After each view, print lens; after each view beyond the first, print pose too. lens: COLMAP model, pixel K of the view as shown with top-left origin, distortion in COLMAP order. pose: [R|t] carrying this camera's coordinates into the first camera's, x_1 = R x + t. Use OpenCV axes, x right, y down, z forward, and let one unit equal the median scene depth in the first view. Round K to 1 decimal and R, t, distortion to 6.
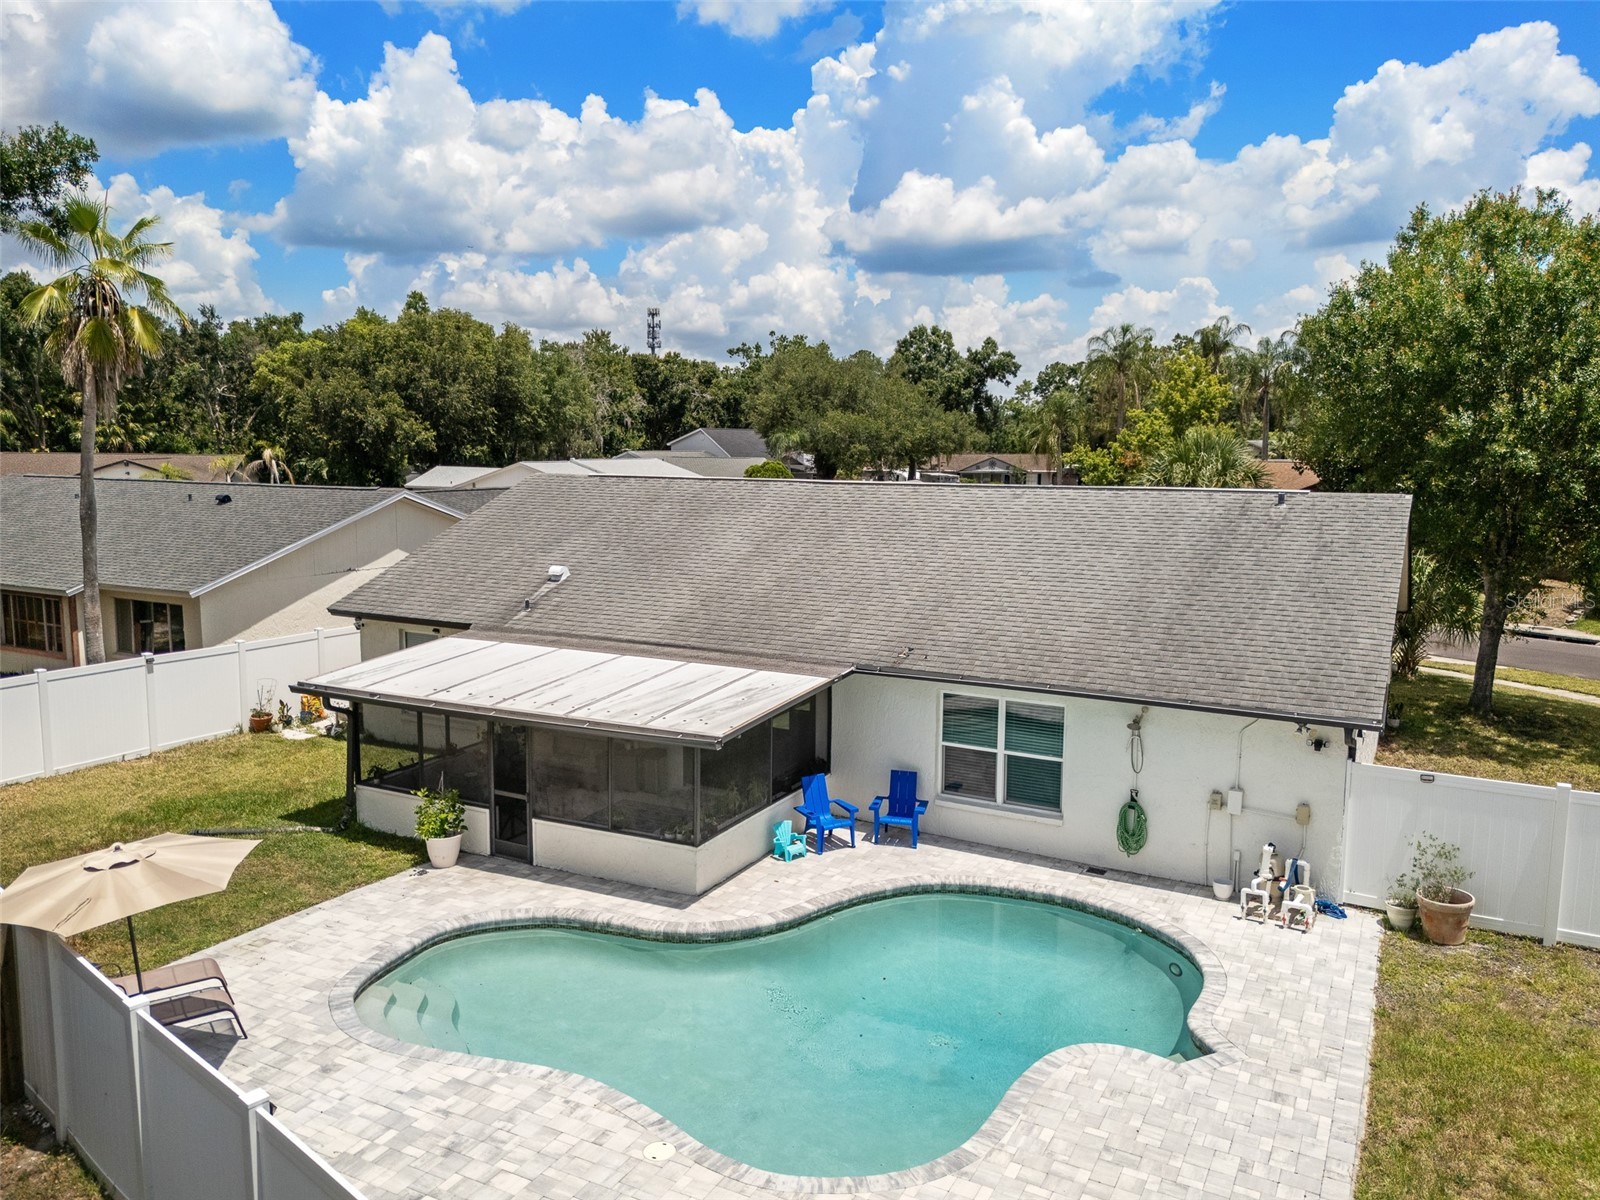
lens RADIAL K [[1201.0, 0, 800.0], [0, 1201.0, 600.0], [0, 0, 1]] dist [0.049897, -0.027716]
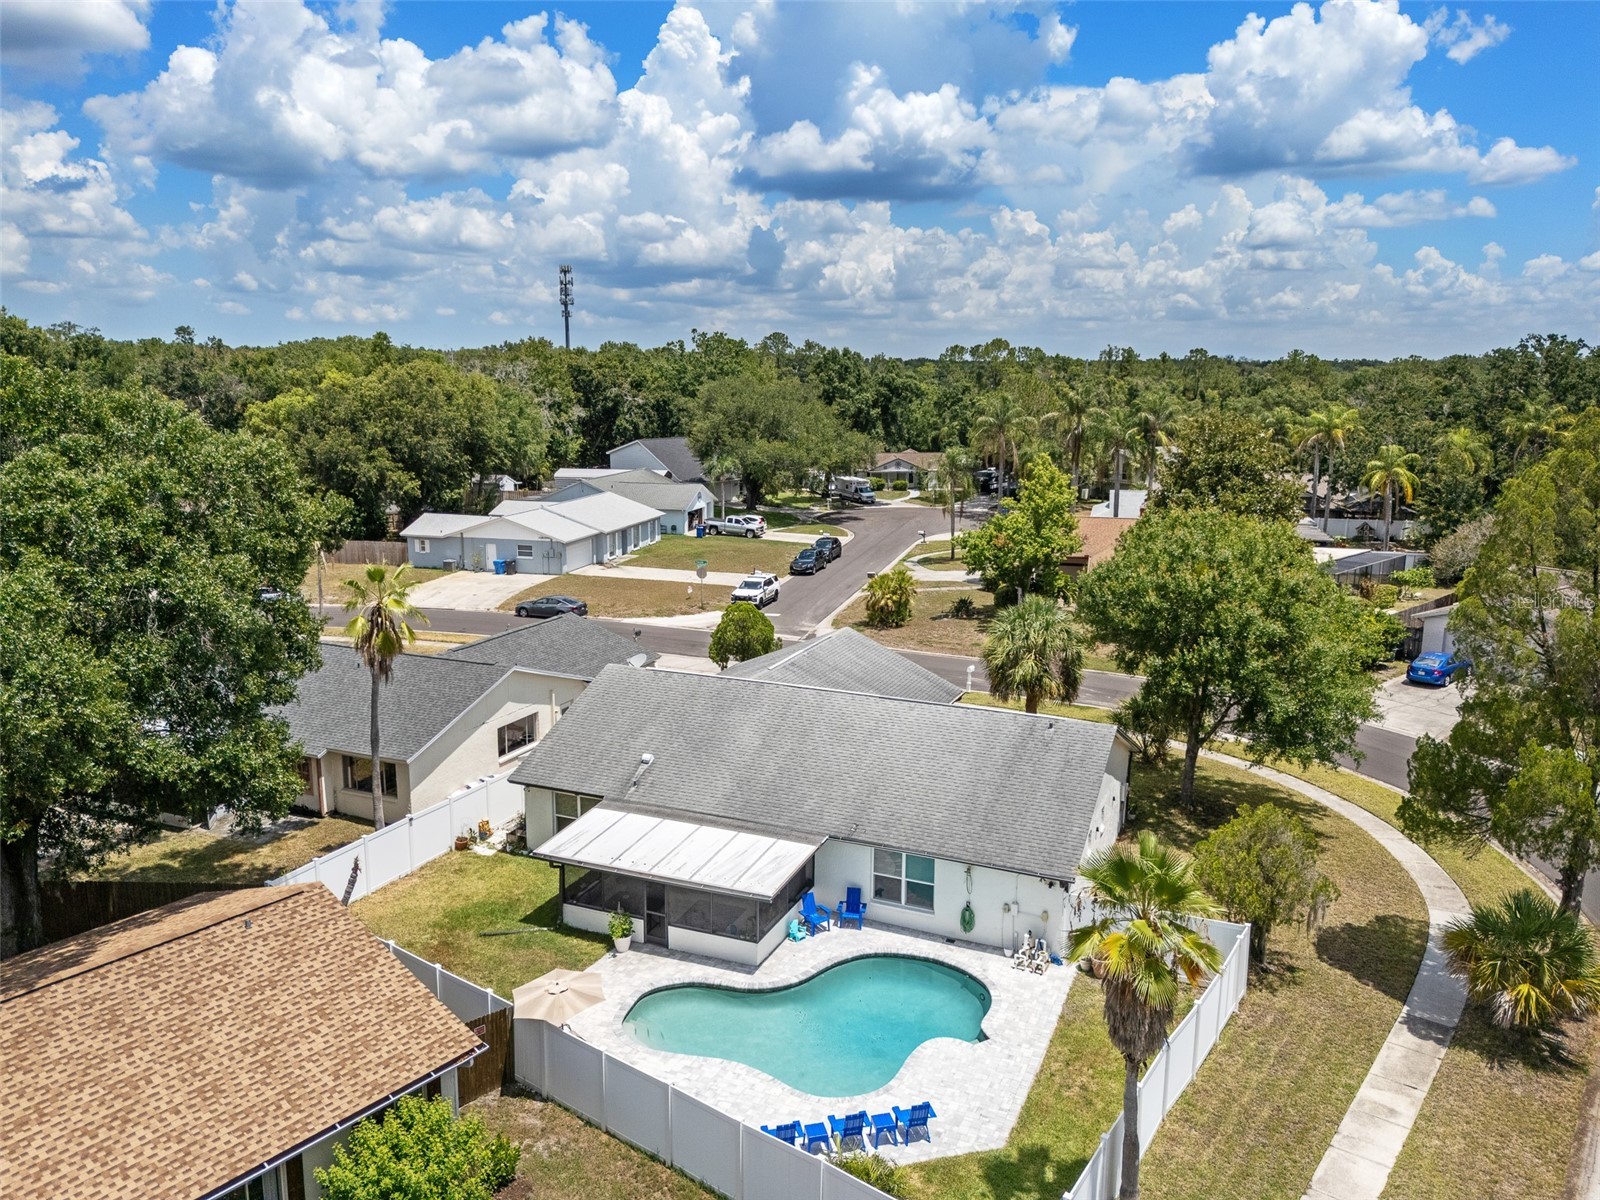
lens RADIAL K [[1184.0, 0, 805.9], [0, 1184.0, 604.5], [0, 0, 1]] dist [0.063567, -0.049428]
pose [[0.996709, -0.017839, 0.079081, -0.134864], [0.013146, 0.998143, 0.059478, -0.432680], [-0.079995, -0.058243, 0.995092, -0.876394]]
